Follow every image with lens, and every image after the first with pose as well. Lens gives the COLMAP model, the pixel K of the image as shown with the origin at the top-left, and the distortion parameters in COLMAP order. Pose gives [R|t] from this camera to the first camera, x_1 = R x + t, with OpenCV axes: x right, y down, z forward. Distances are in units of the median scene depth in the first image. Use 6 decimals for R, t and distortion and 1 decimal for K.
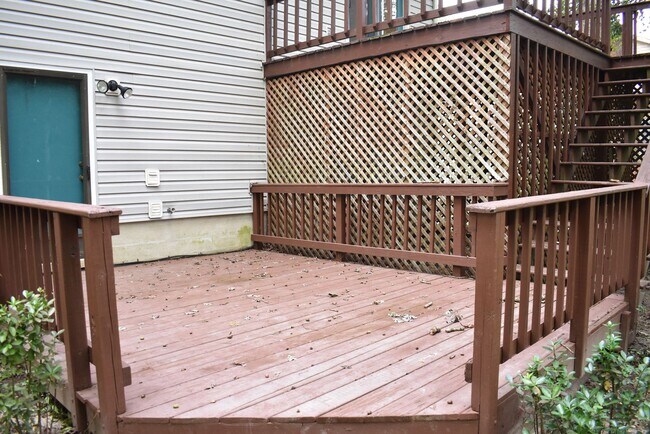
lens RADIAL K [[528.8, 0, 325.0], [0, 528.8, 217.0], [0, 0, 1]] dist [-0.095062, 0.003376]
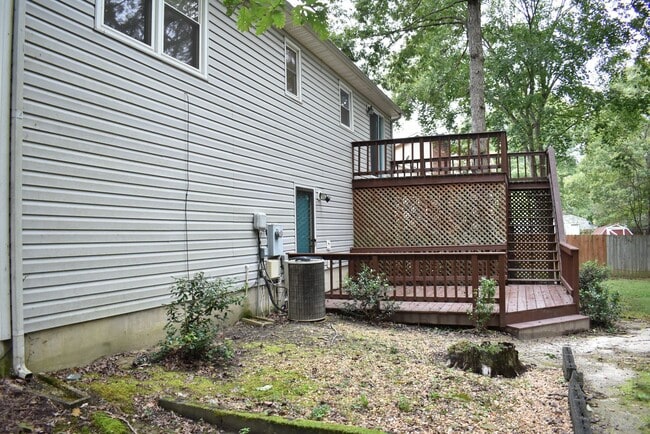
lens RADIAL K [[503.7, 0, 325.0], [0, 503.7, 217.0], [0, 0, 1]] dist [-0.098123, -0.000100]
pose [[0.919641, 0.002089, 0.392754, -1.116781], [0.046326, 0.992428, -0.113752, 0.028181], [-0.390018, 0.122806, 0.912581, -0.648300]]
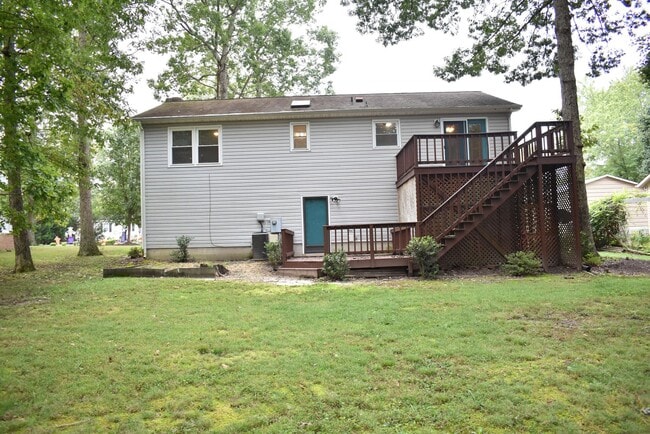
lens RADIAL K [[503.7, 0, 325.0], [0, 503.7, 217.0], [0, 0, 1]] dist [-0.098123, -0.000100]
pose [[0.701714, -0.051759, -0.710576, 1.760215], [-0.033395, 0.993872, -0.105373, 0.189764], [0.711676, 0.097671, 0.695685, -1.205741]]
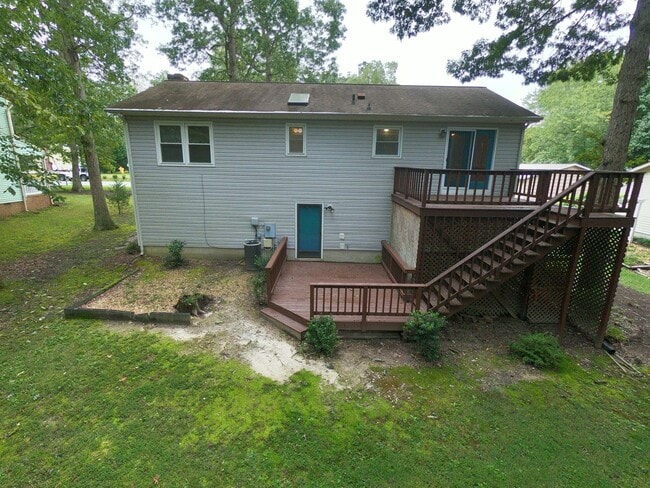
lens RADIAL K [[329.6, 0, 323.3], [0, 329.6, 243.3], [0, 0, 1]] dist [0.001173, 0.000139]
pose [[0.696244, 0.188536, -0.692603, 1.021324], [-0.086219, 0.979870, 0.180061, -0.405491], [0.712608, -0.065651, 0.698484, -0.465440]]
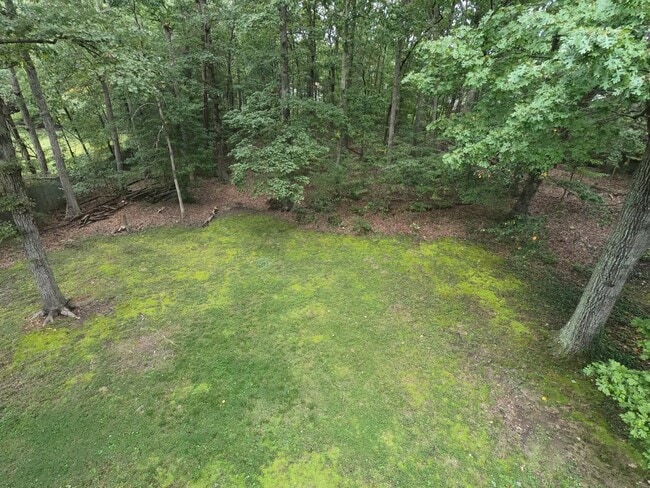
lens RADIAL K [[329.6, 0, 323.3], [0, 329.6, 243.3], [0, 0, 1]] dist [0.001173, 0.000139]
pose [[-0.734391, -0.308156, 0.604740, -0.168498], [0.034400, 0.872947, 0.486601, -0.910580], [-0.677854, 0.378159, -0.630483, 0.327094]]
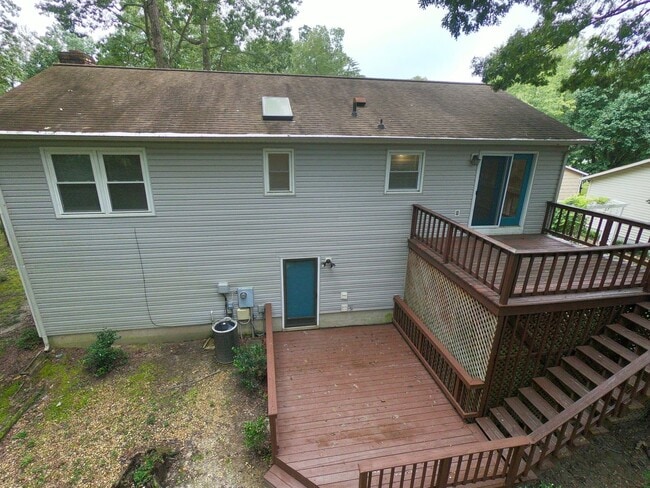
lens RADIAL K [[329.6, 0, 323.3], [0, 329.6, 243.3], [0, 0, 1]] dist [0.001173, 0.000139]
pose [[0.818752, 0.201503, -0.537625, 0.358200], [-0.070130, 0.964477, 0.254687, -0.718763], [0.569848, -0.170822, 0.803799, -0.195064]]
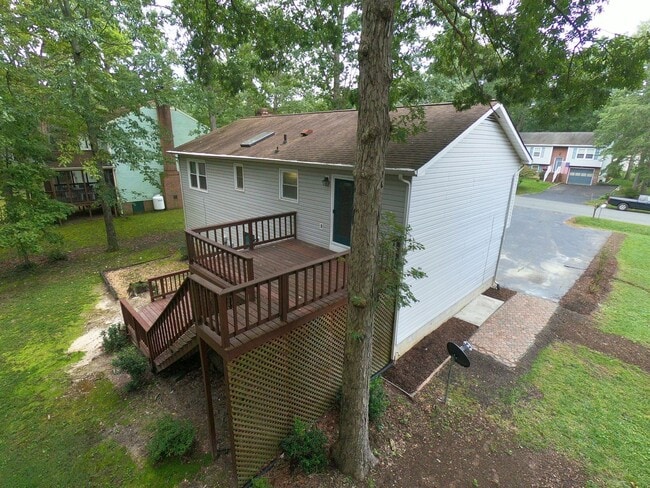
lens RADIAL K [[324.3, 0, 325.0], [0, 324.3, 244.0], [0, 0, 1]] dist [-0.001192, 0.000071]
pose [[-0.004591, 0.300007, -0.953926, 1.707547], [-0.104669, 0.948552, 0.298820, -0.938484], [0.994497, 0.101218, 0.027047, 1.410374]]
